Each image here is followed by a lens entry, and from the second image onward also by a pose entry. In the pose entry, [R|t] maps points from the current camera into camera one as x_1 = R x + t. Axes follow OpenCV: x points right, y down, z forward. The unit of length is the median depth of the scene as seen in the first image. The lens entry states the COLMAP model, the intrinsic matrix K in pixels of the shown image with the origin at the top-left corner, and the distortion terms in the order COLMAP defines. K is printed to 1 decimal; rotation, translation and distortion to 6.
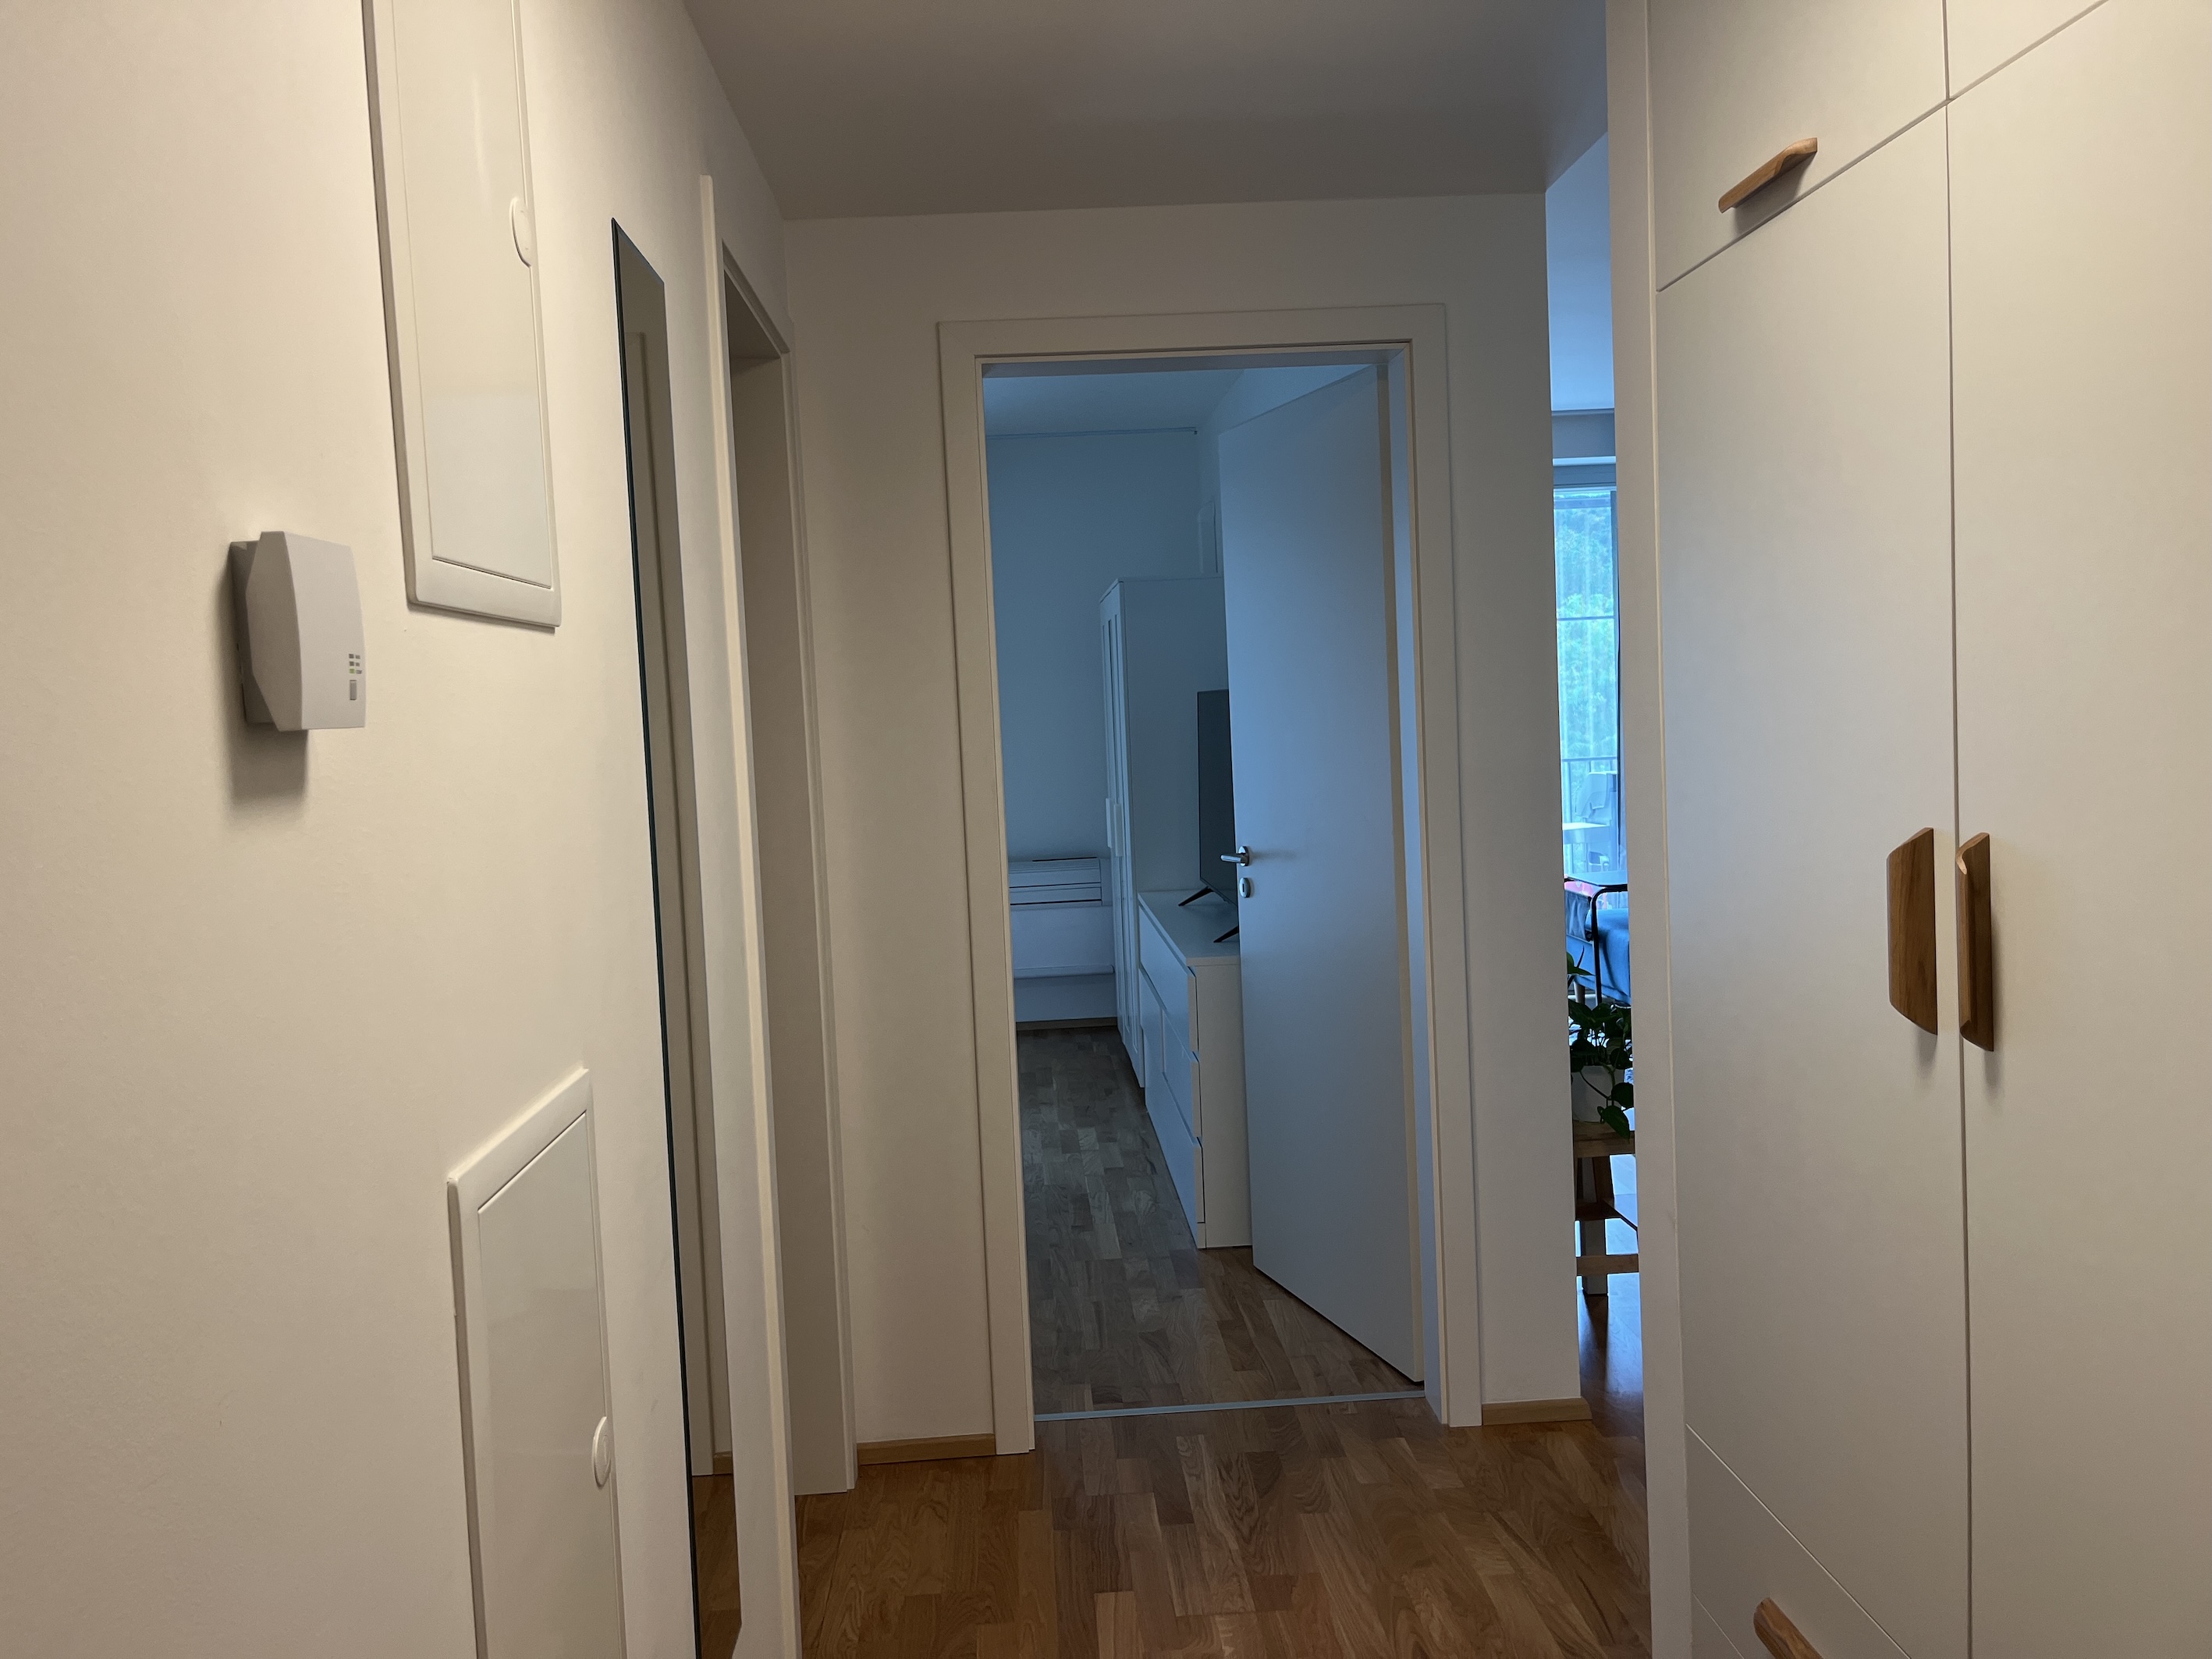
lens RADIAL K [[1677.1, 0, 1106.0], [0, 1677.1, 829.5], [0, 0, 1]] dist [0.068542, -0.127256]
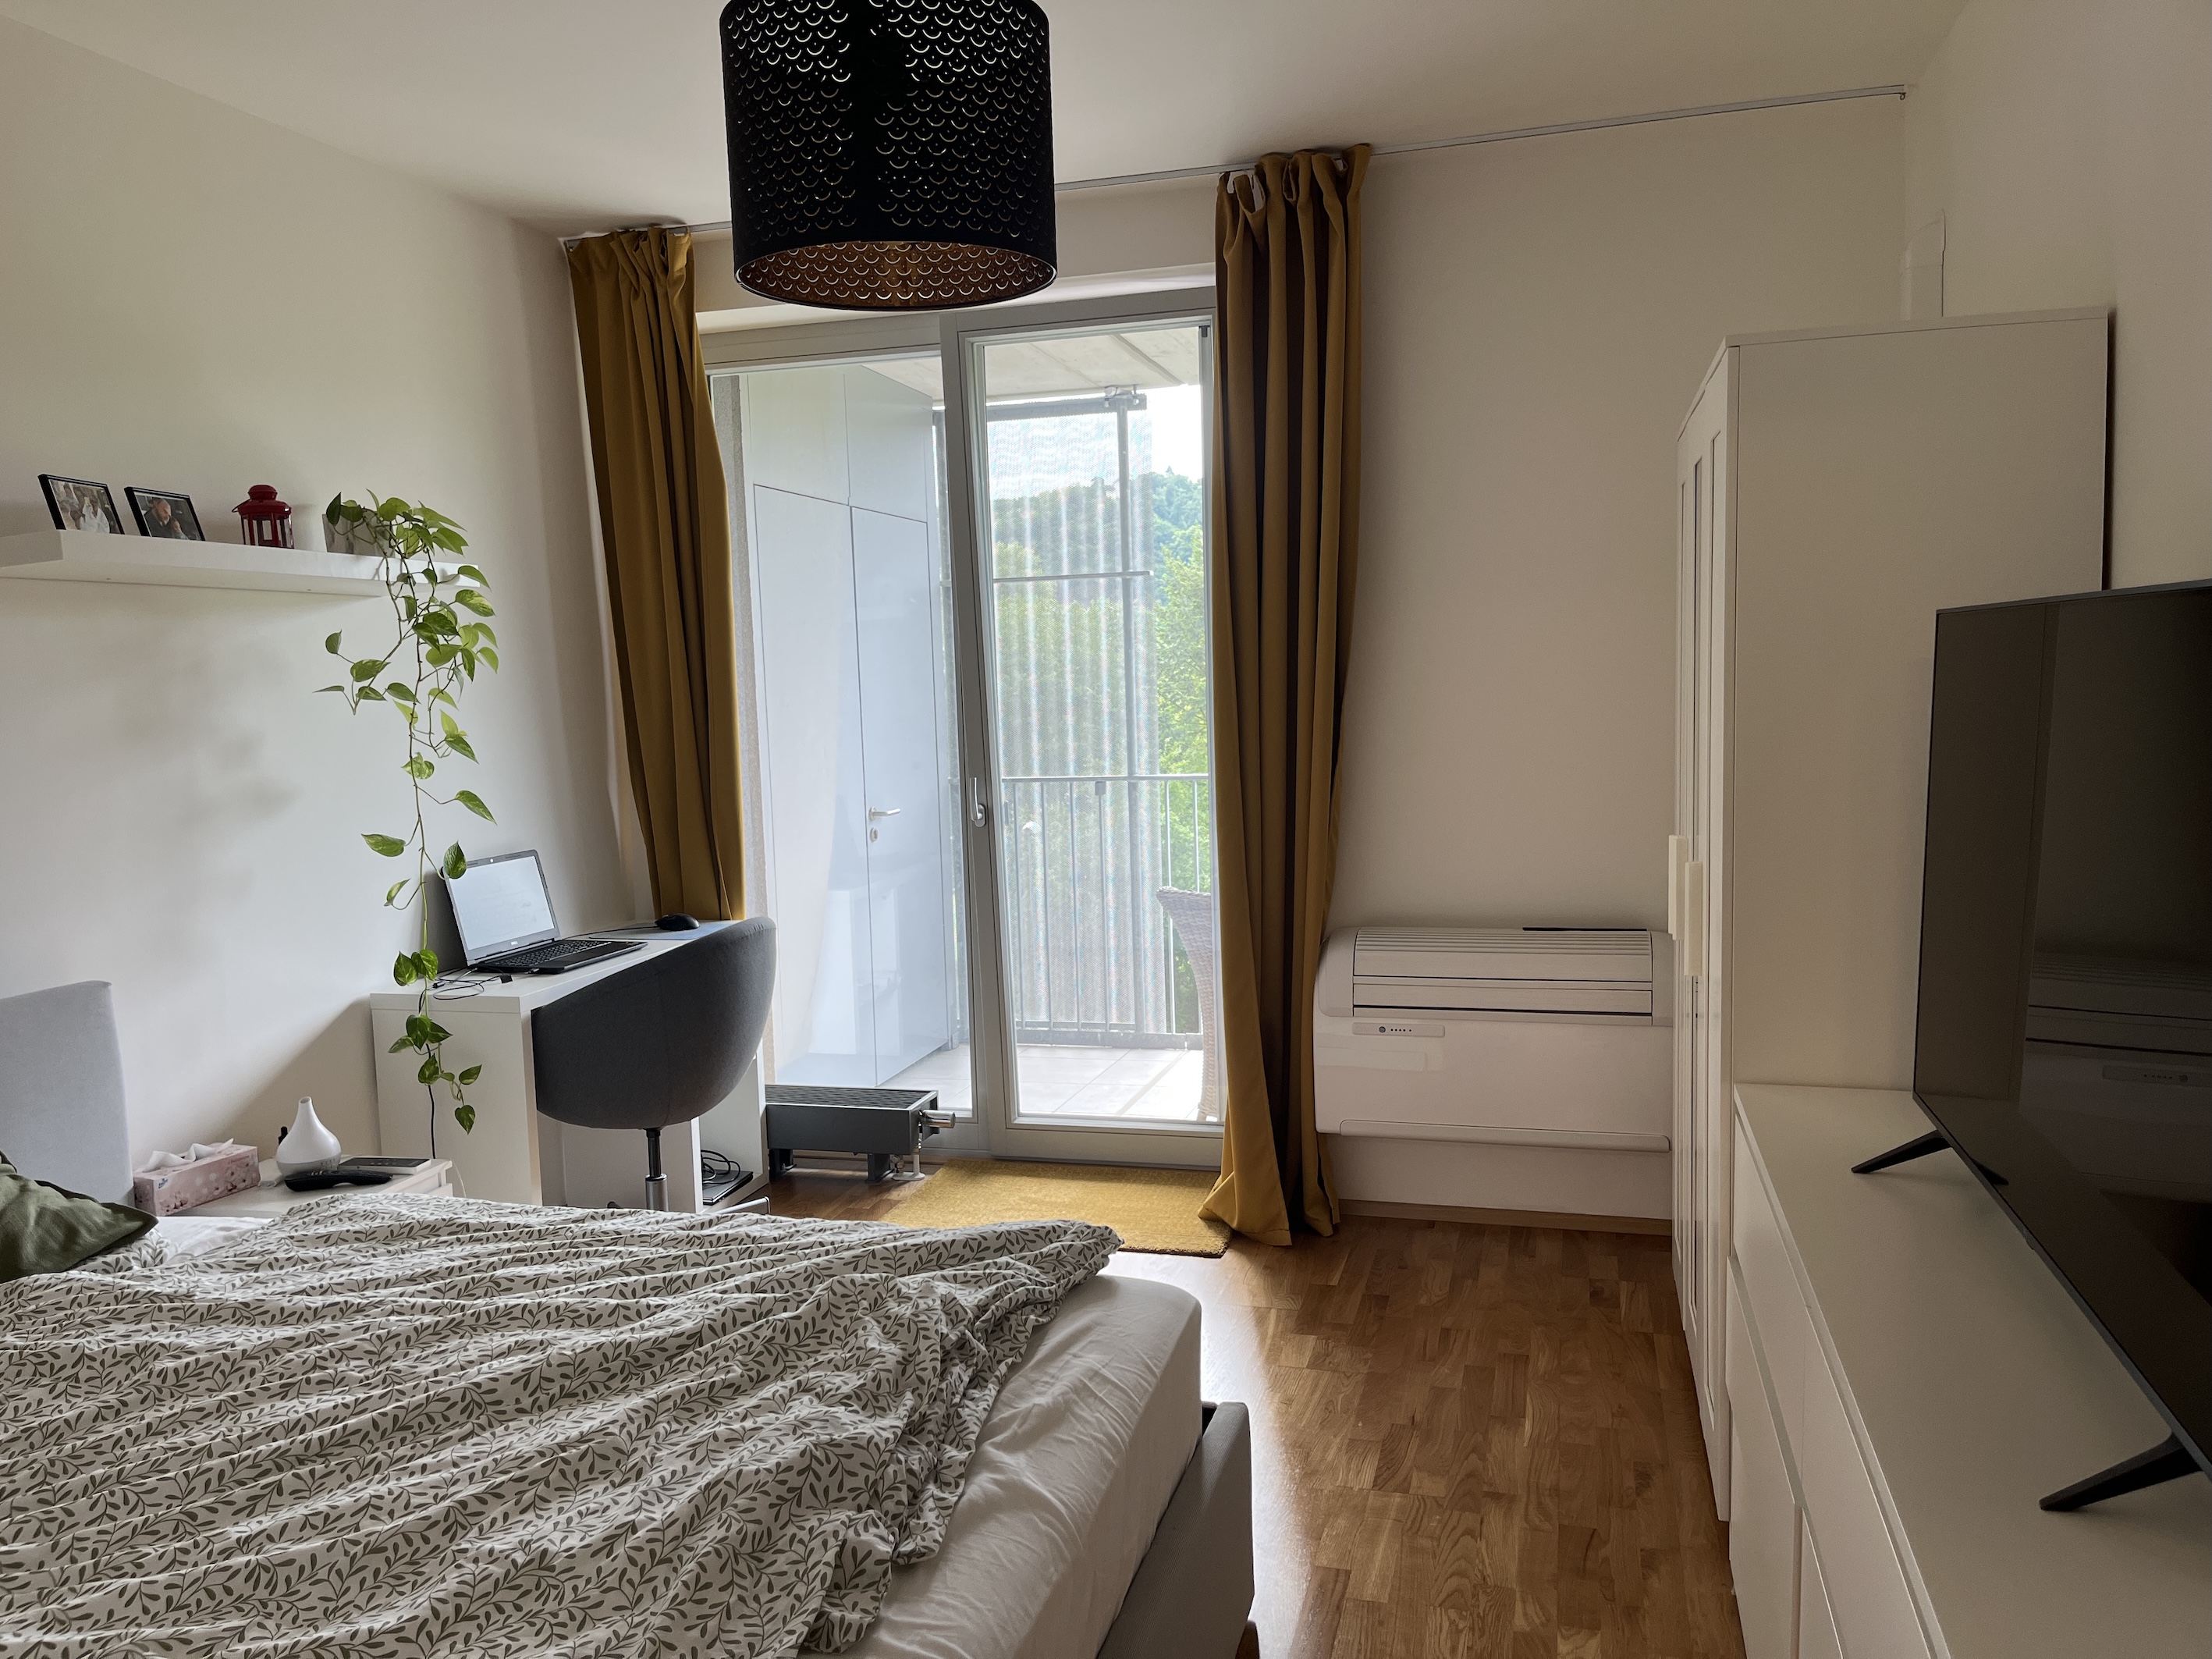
lens RADIAL K [[1677.1, 0, 1106.0], [0, 1677.1, 829.5], [0, 0, 1]] dist [0.068542, -0.127256]
pose [[0.946887, 0.050229, -0.317620, 0.000662], [-0.040112, 0.998460, 0.038319, -0.037061], [0.319055, -0.023543, 0.947444, 0.531280]]
